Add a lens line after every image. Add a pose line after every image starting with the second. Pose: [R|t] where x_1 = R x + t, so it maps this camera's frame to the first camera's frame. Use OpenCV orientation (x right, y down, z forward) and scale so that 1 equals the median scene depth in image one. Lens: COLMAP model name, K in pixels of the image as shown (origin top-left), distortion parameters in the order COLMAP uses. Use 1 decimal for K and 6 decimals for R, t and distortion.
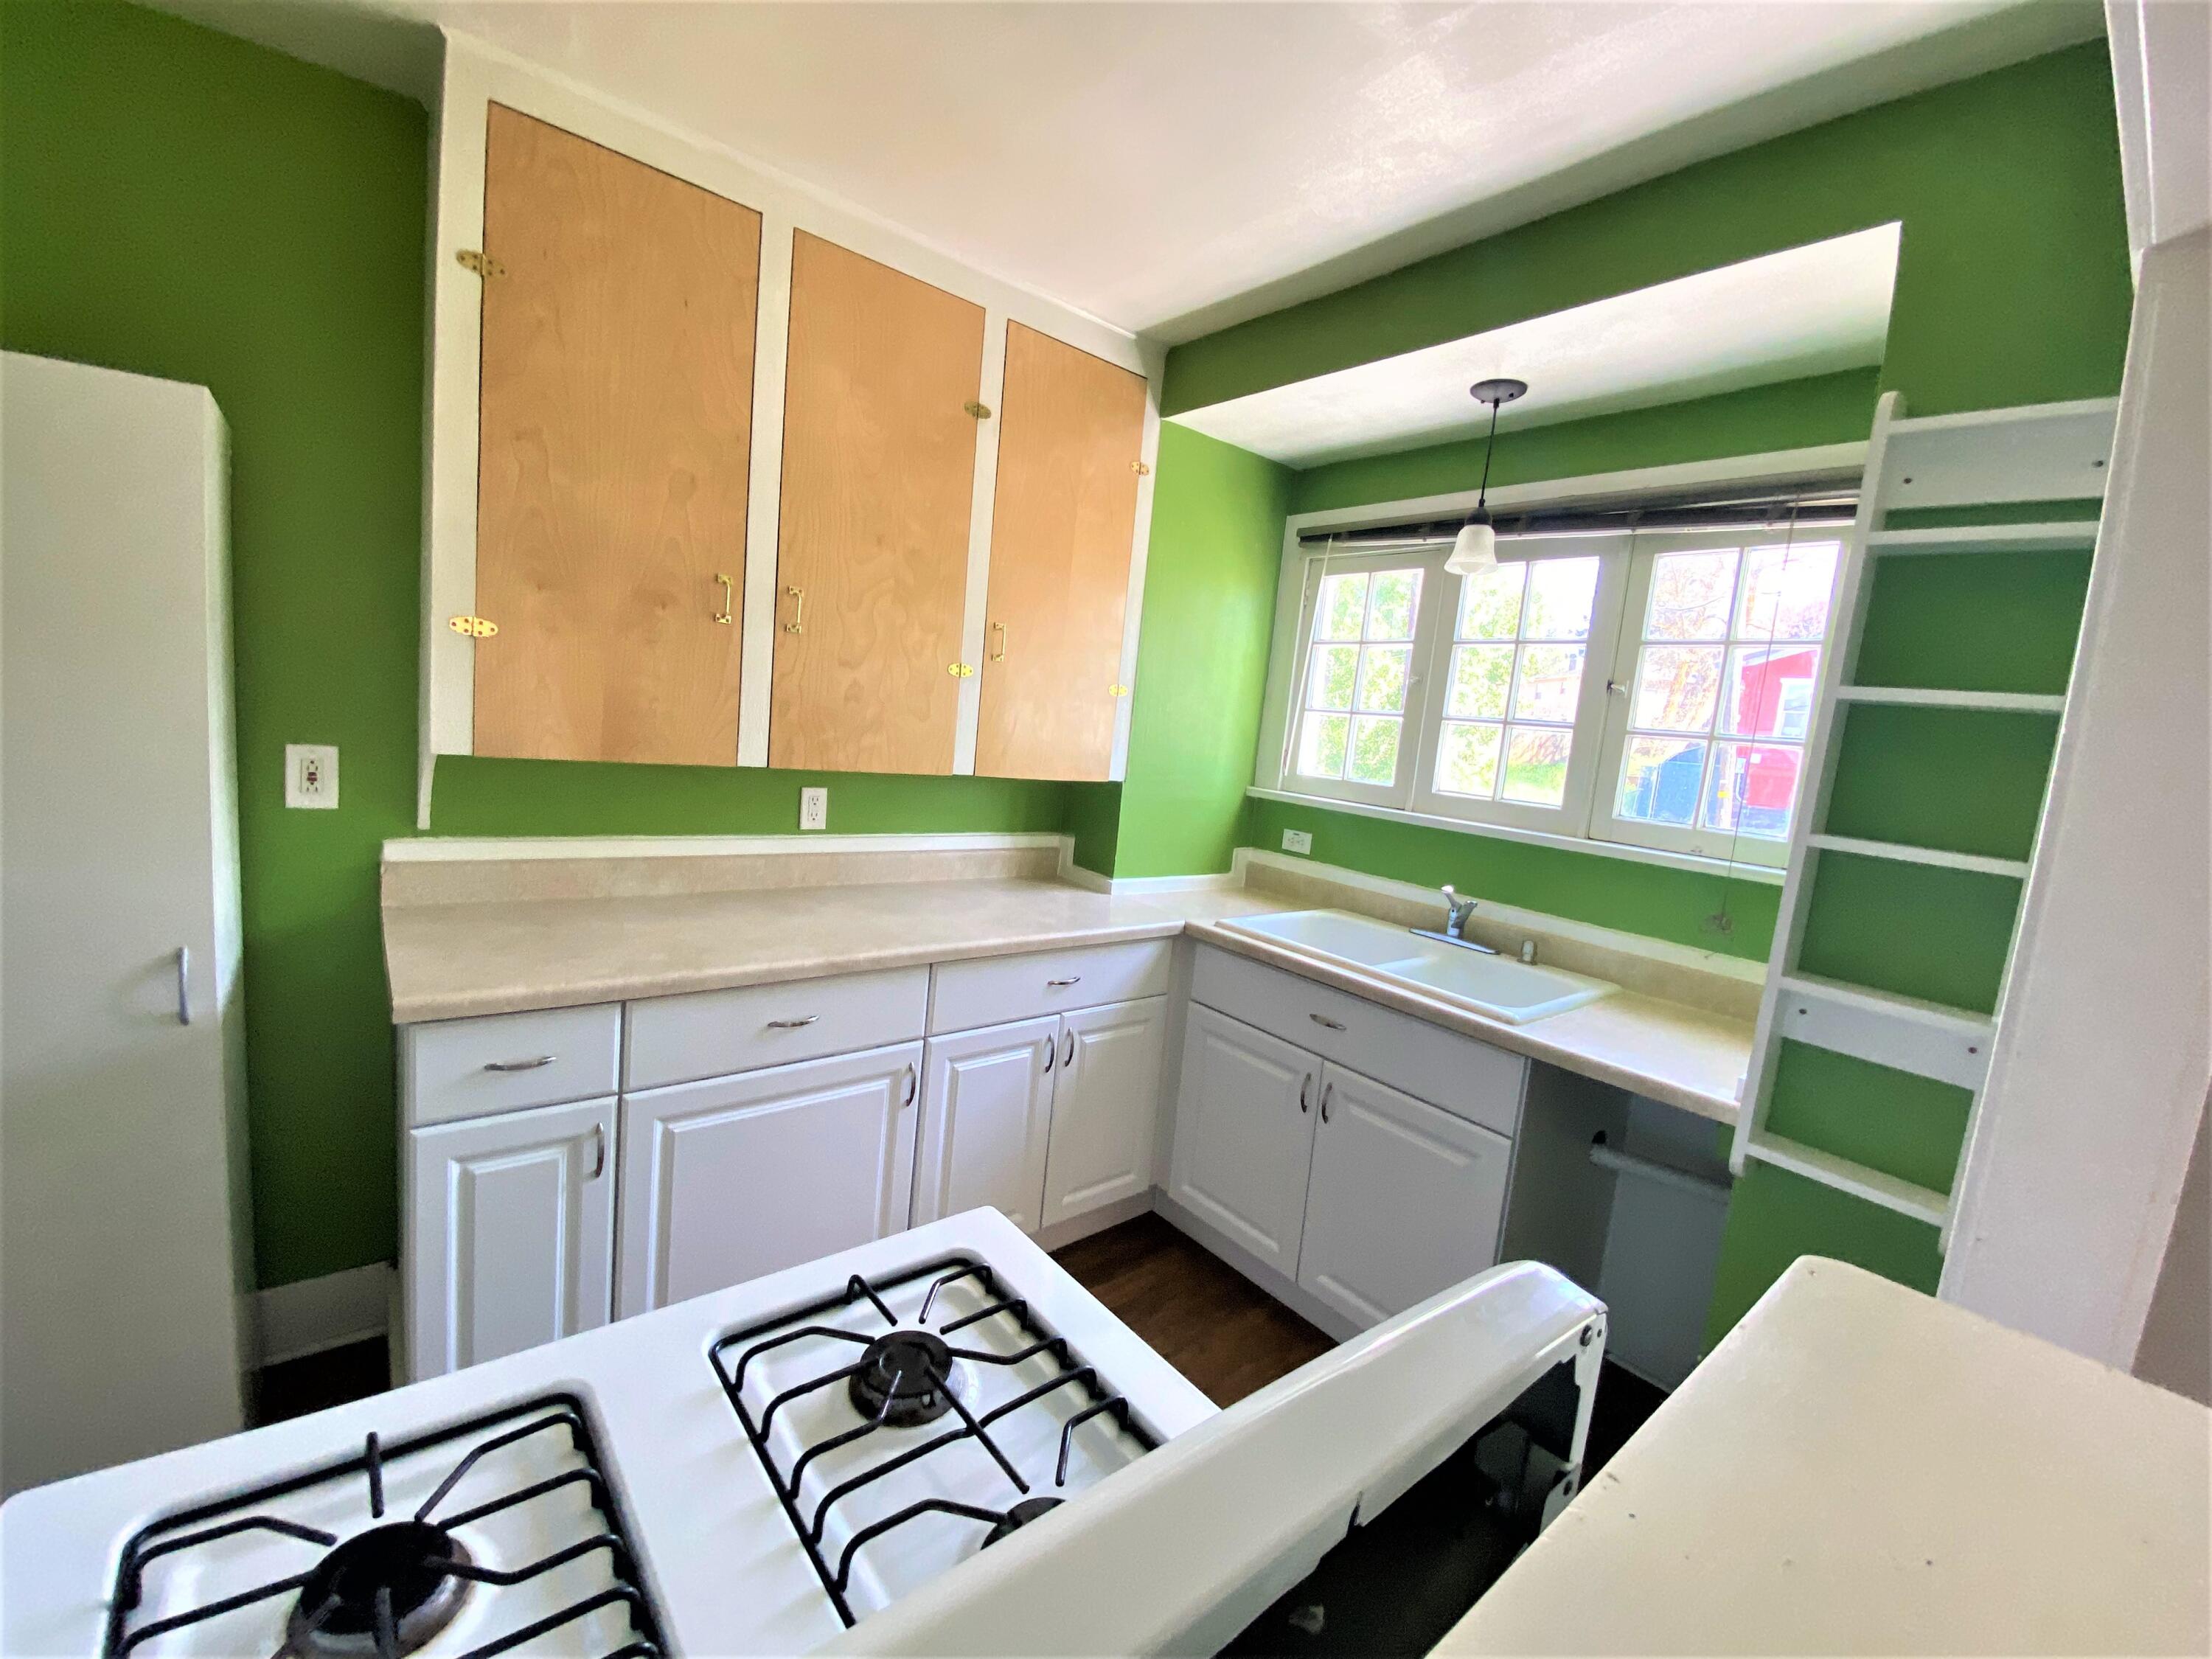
lens RADIAL K [[892.3, 0, 1113.0], [0, 892.3, 821.8], [0, 0, 1]] dist [0.023603, -0.003519]
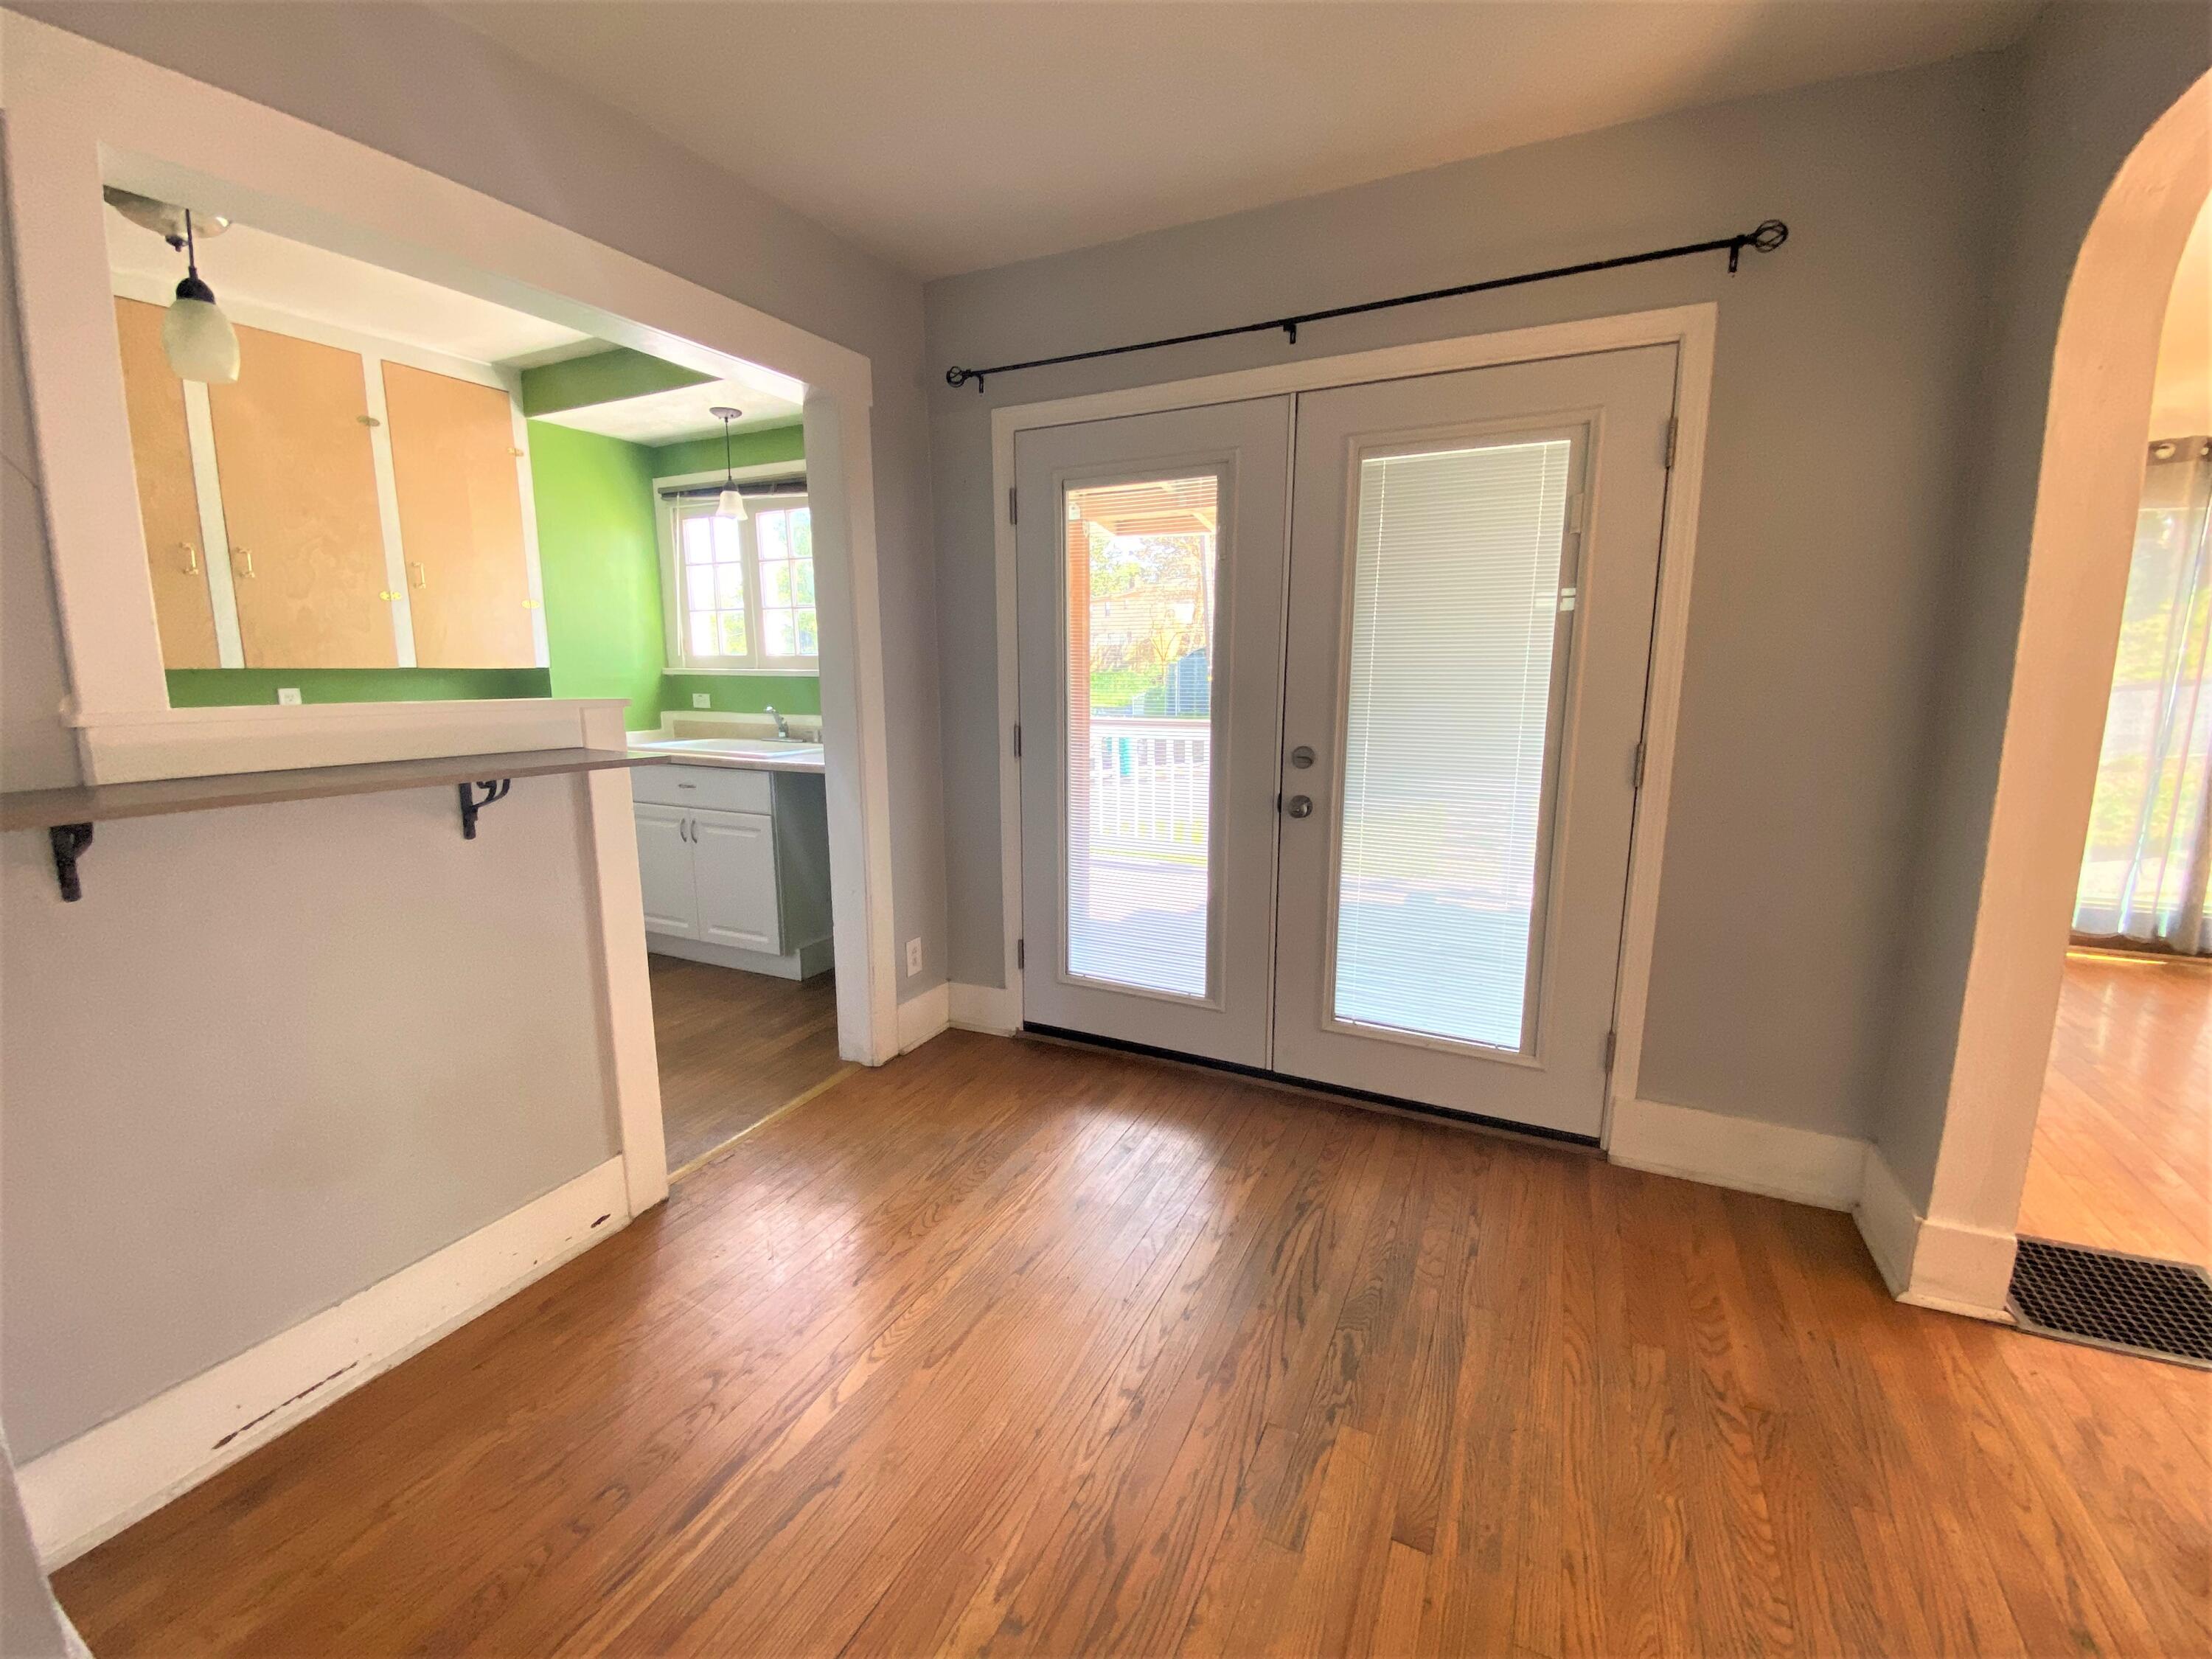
lens RADIAL K [[892.3, 0, 1065.9], [0, 892.3, 811.1], [0, 0, 1]] dist [0.023603, -0.003519]
pose [[0.924328, -0.161262, 0.345851, 0.293221], [0.139692, 0.986402, 0.086591, 0.212097], [-0.355112, -0.031726, 0.934285, -0.835467]]
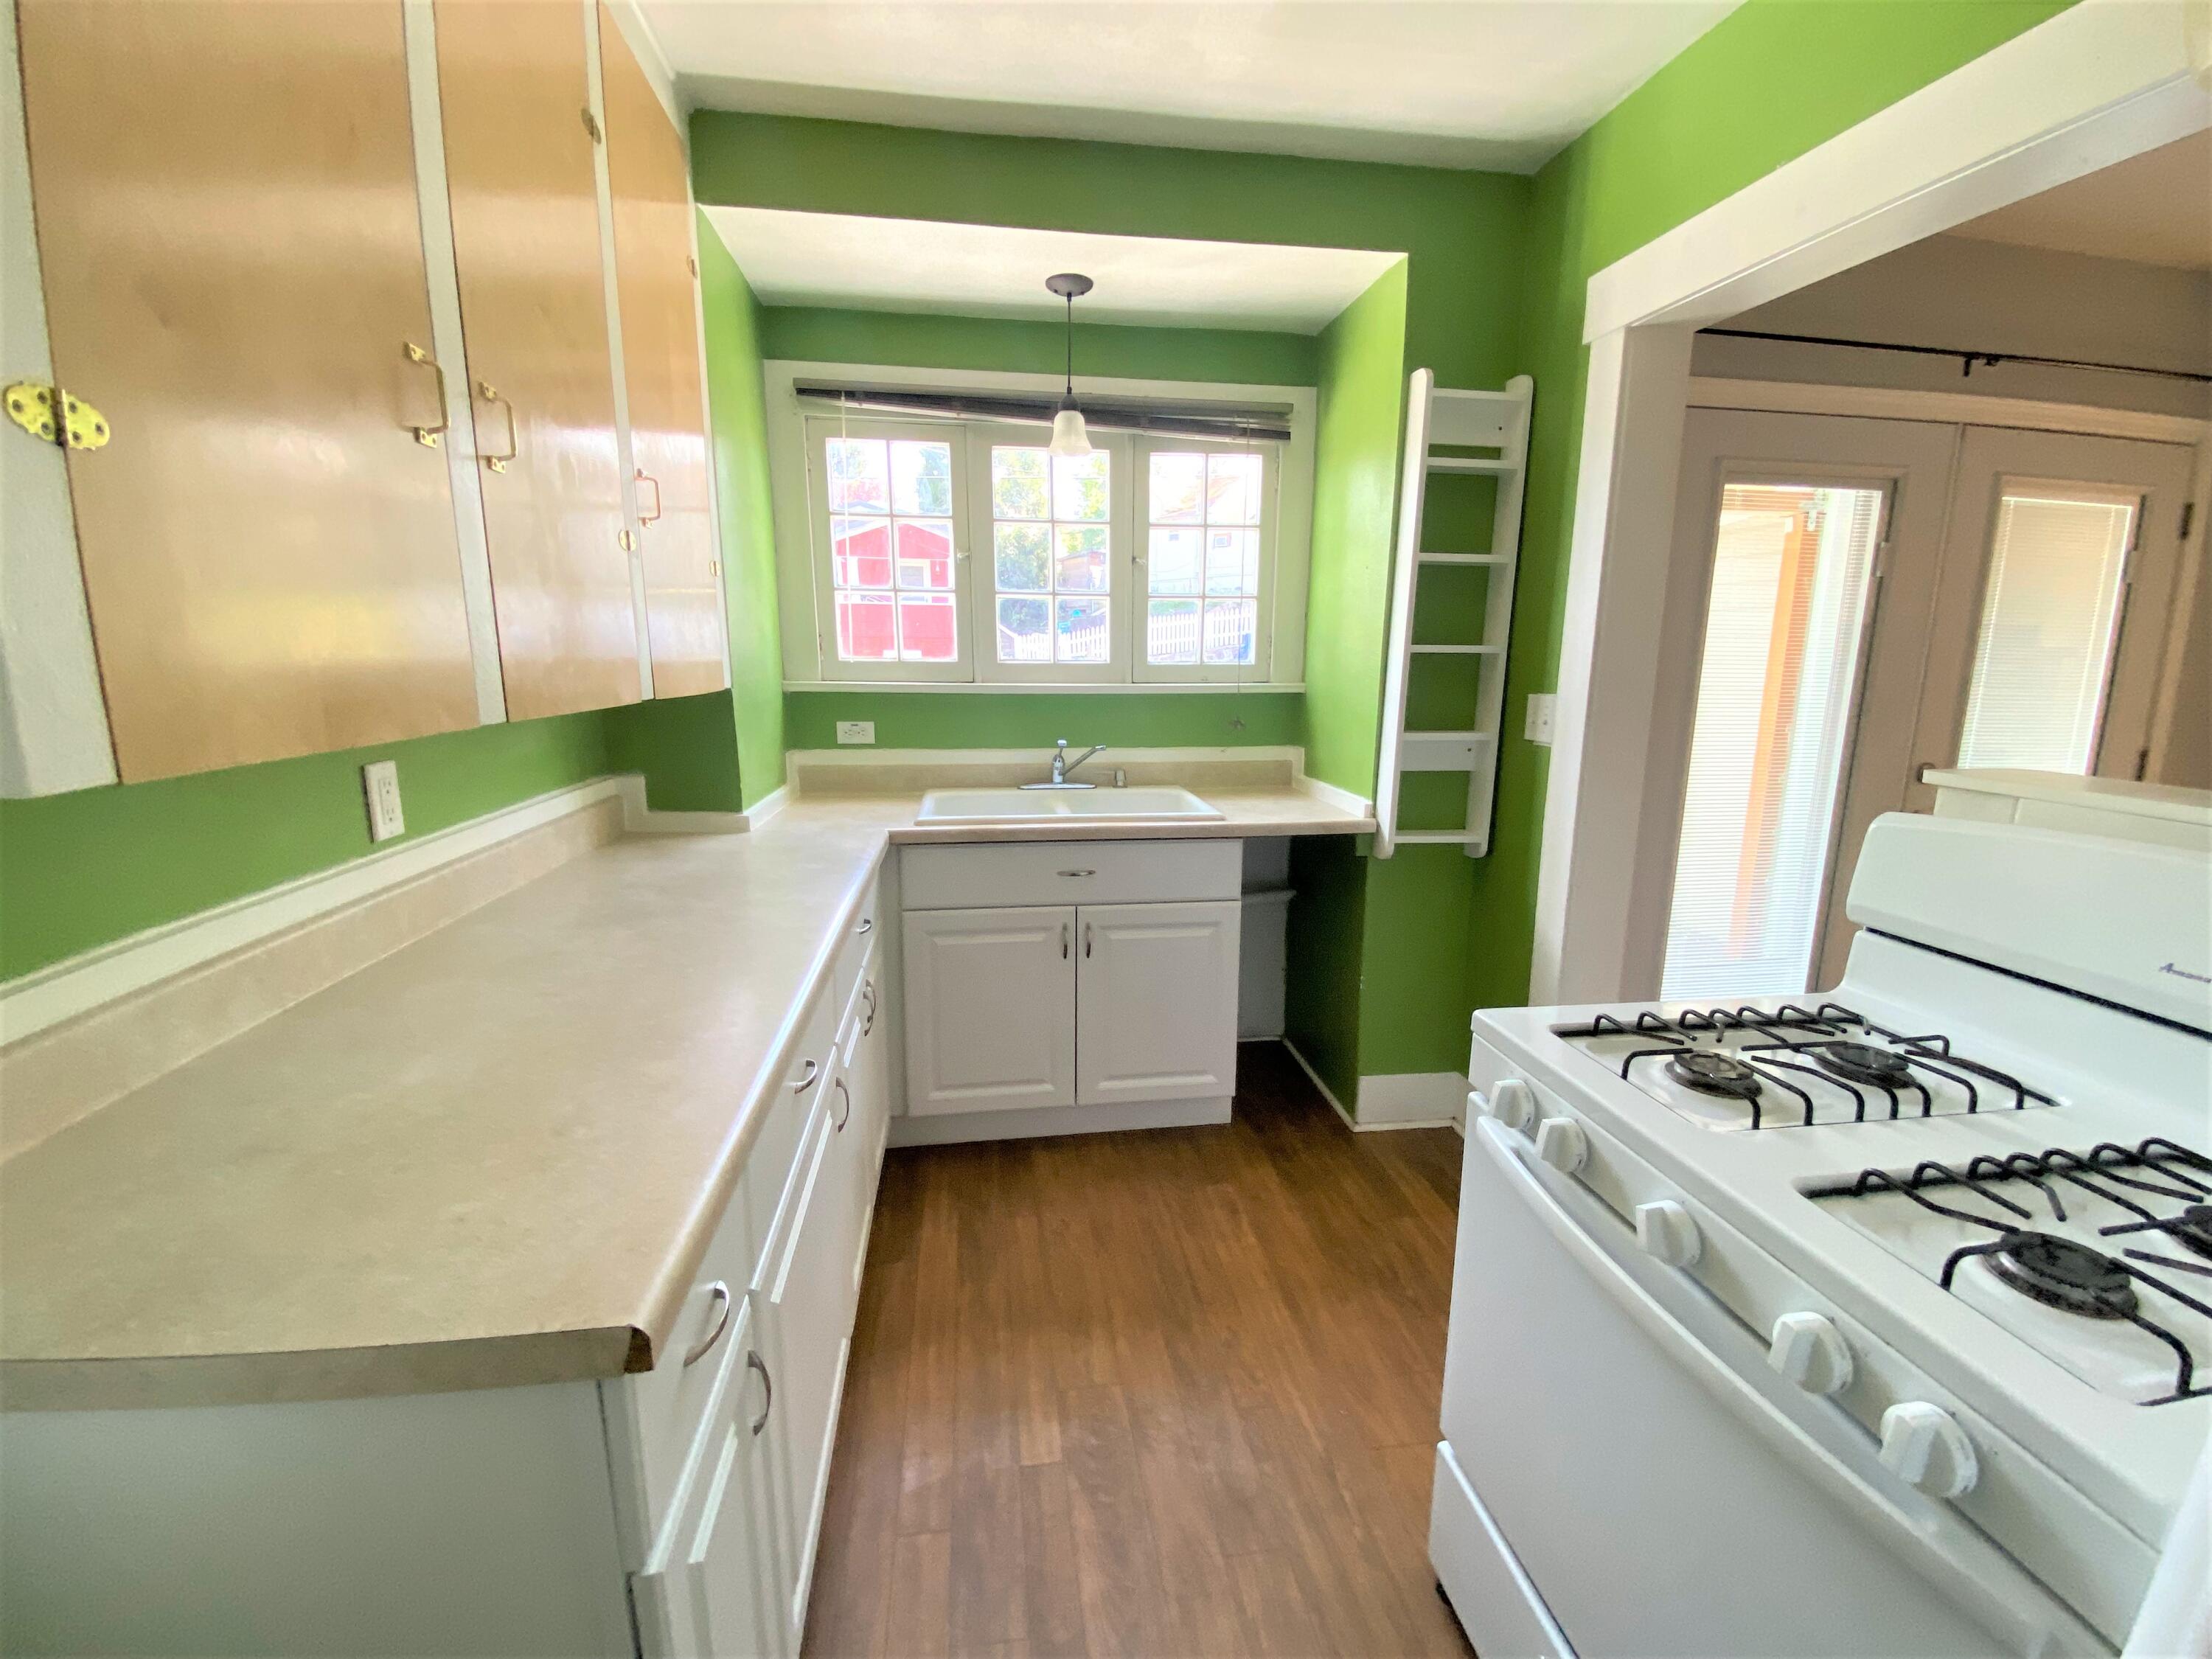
lens RADIAL K [[892.3, 0, 1100.0], [0, 892.3, 826.0], [0, 0, 1]] dist [0.023603, -0.003519]
pose [[0.538983, -0.252825, 0.803478, -0.585576], [0.144303, 0.967504, 0.207637, -0.055027], [-0.829864, 0.004032, 0.557952, 0.337875]]
